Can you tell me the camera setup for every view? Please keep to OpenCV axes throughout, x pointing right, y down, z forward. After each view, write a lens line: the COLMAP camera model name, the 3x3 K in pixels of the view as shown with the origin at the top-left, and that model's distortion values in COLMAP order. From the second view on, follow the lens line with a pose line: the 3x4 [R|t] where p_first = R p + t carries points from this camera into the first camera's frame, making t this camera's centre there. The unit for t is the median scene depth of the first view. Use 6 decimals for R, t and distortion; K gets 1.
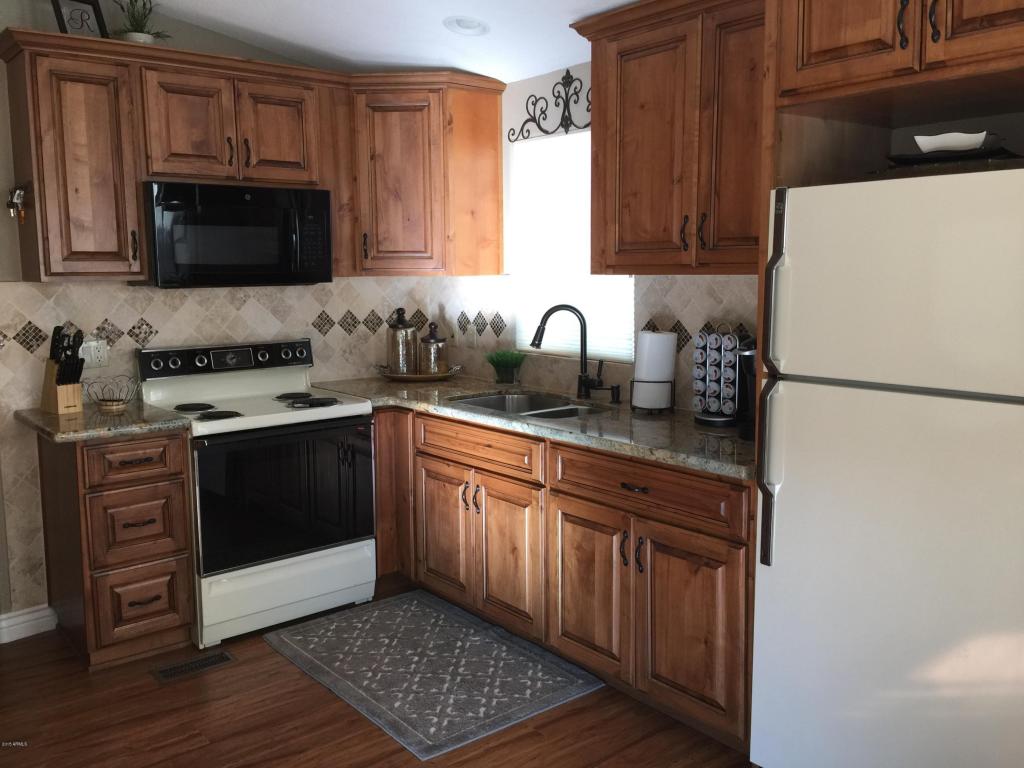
lens RADIAL K [[876.8, 0, 504.8], [0, 876.8, 381.1], [0, 0, 1]] dist [0.078776, -0.121226]
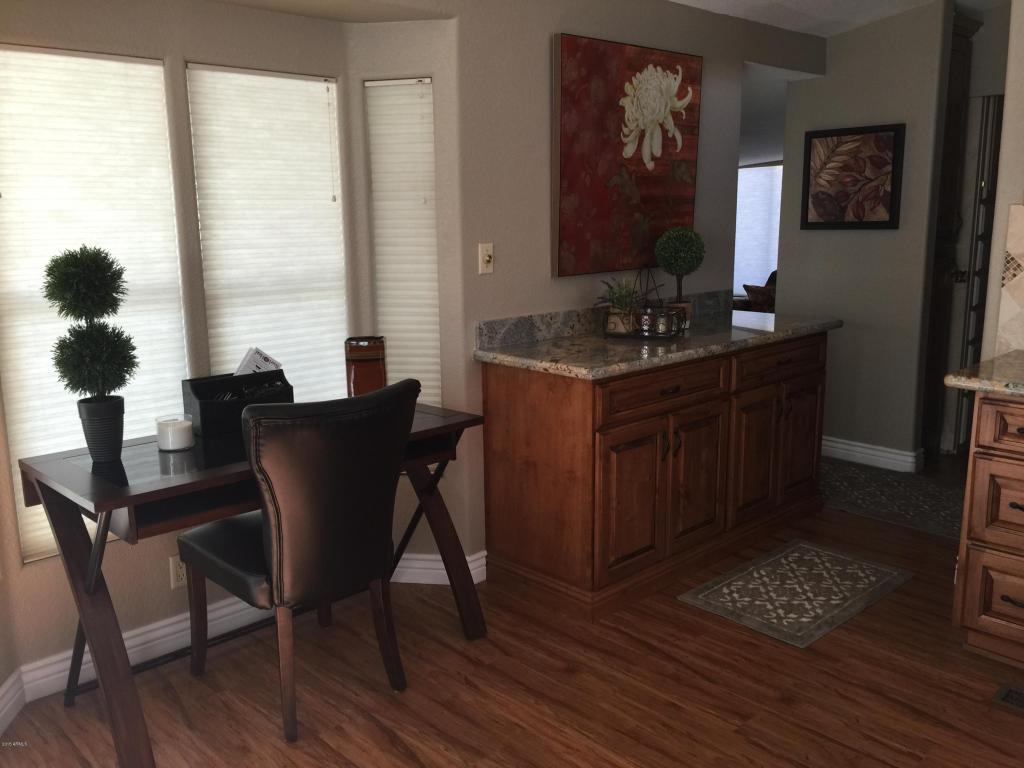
lens RADIAL K [[876.8, 0, 508.5], [0, 876.8, 383.3], [0, 0, 1]] dist [0.078776, -0.121226]
pose [[0.079207, 0.206983, -0.975133, 0.296041], [-0.117678, 0.973308, 0.197037, -0.051132], [0.989888, 0.099145, 0.101450, 0.410984]]
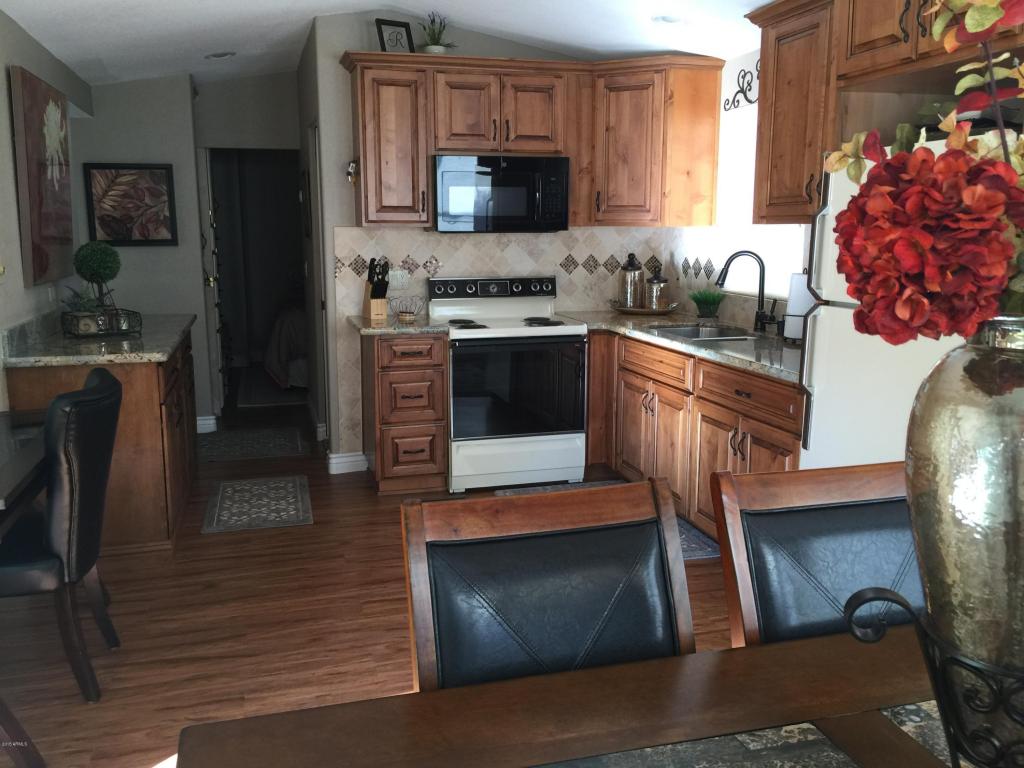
lens RADIAL K [[876.8, 0, 514.0], [0, 876.8, 378.9], [0, 0, 1]] dist [0.078776, -0.121226]
pose [[0.921654, 0.076048, -0.380488, 0.263151], [-0.059379, 0.996698, 0.055377, 0.040531], [0.383443, -0.028445, 0.923126, -0.236086]]
